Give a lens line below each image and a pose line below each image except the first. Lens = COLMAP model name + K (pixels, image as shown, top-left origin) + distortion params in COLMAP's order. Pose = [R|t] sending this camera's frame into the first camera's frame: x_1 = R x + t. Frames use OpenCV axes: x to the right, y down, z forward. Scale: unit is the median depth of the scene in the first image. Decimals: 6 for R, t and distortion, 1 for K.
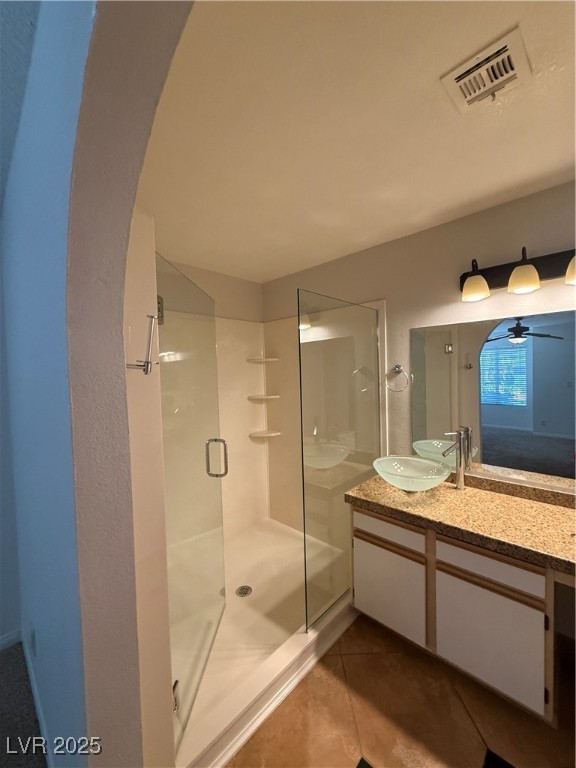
lens RADIAL K [[305.8, 0, 288.8], [0, 305.8, 383.7], [0, 0, 1]] dist [0.001260, 0.000325]
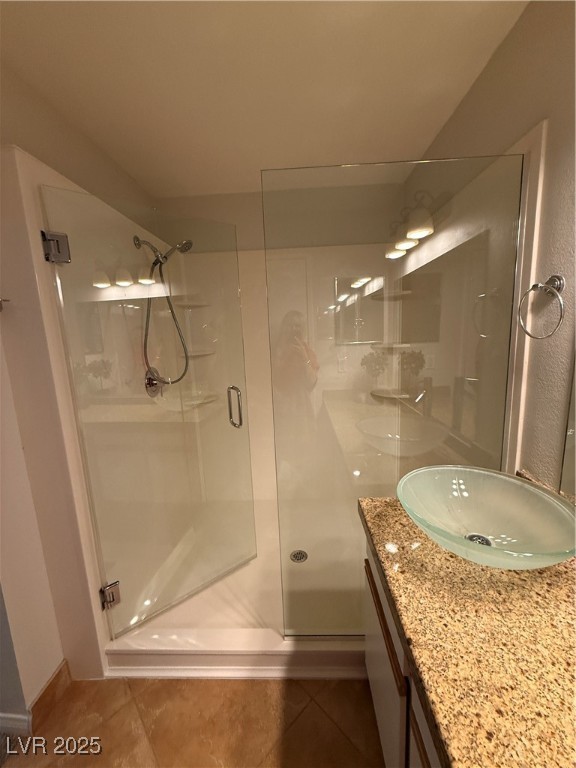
lens RADIAL K [[305.8, 0, 288.6], [0, 305.8, 383.3], [0, 0, 1]] dist [0.001260, 0.000325]
pose [[0.663473, 0.120765, -0.738389, 0.553085], [-0.000513, 0.986961, 0.160958, 0.024106], [0.748200, -0.106413, 0.654884, 0.532892]]
